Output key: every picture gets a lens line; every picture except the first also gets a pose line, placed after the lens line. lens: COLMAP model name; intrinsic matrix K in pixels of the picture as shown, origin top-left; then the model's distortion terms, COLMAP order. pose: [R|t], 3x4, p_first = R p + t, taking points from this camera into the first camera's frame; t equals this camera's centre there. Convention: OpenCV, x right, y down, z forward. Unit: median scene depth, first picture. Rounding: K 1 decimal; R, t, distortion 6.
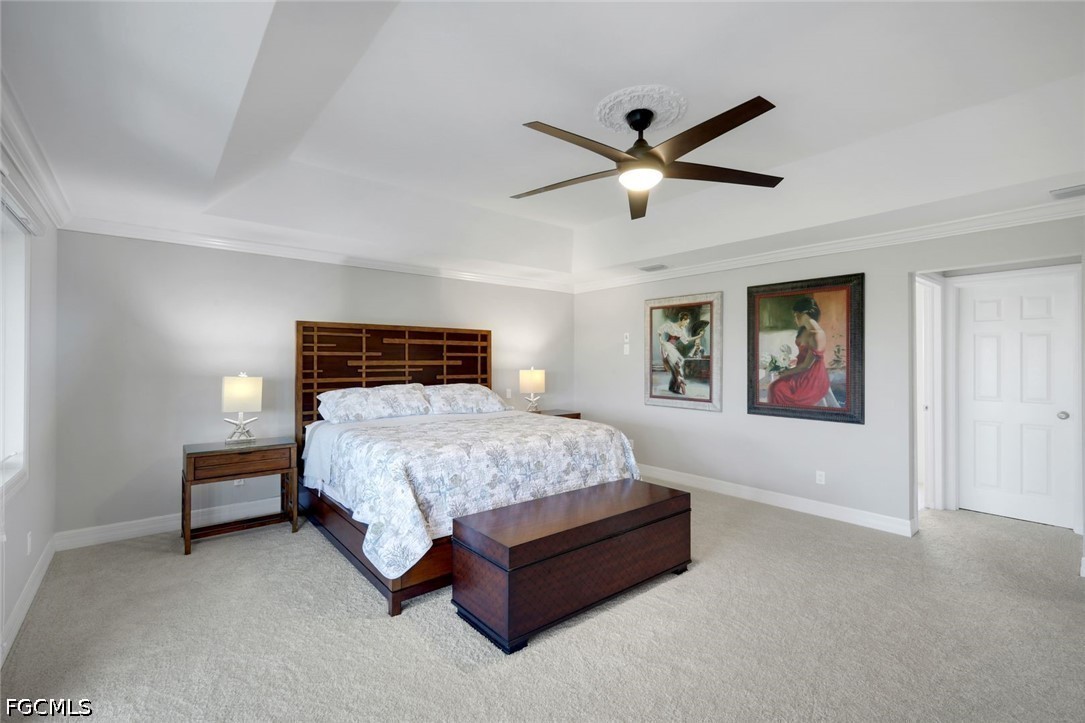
lens RADIAL K [[475.5, 0, 544.8], [0, 475.5, 361.1], [0, 0, 1]] dist [-0.000514, -0.000265]
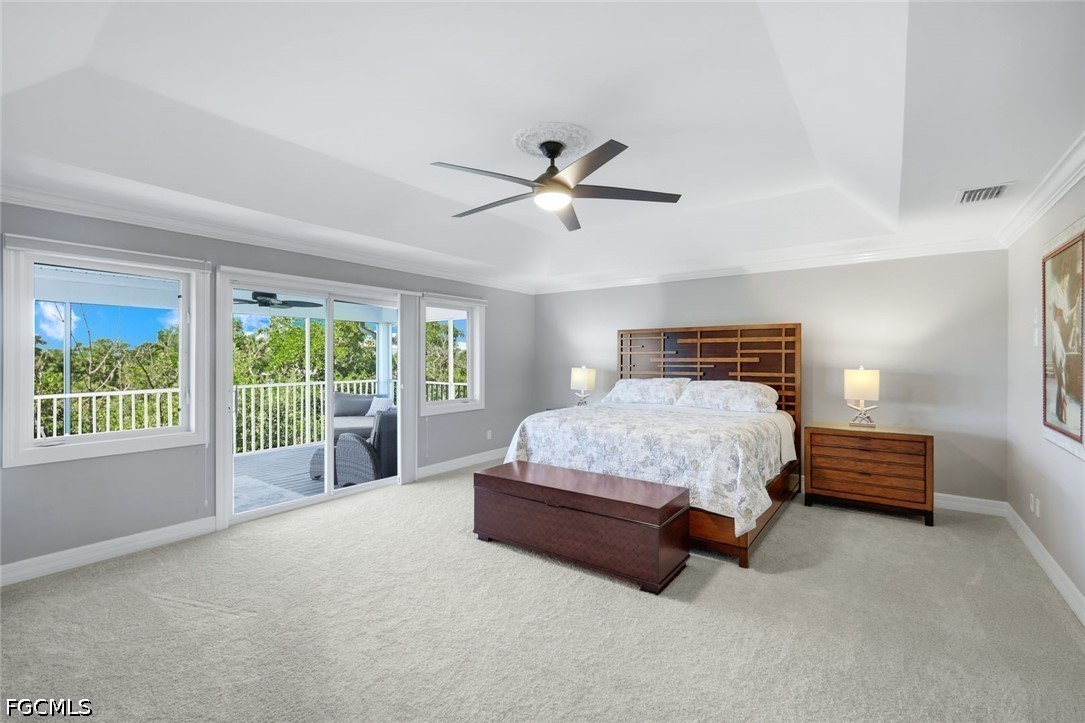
lens RADIAL K [[475.5, 0, 542.8], [0, 475.5, 357.7], [0, 0, 1]] dist [-0.000514, -0.000265]
pose [[0.247188, -0.002999, -0.968963, 0.709104], [0.003705, 0.999991, -0.002150, -0.000596], [0.968961, -0.003059, 0.247196, 0.369206]]
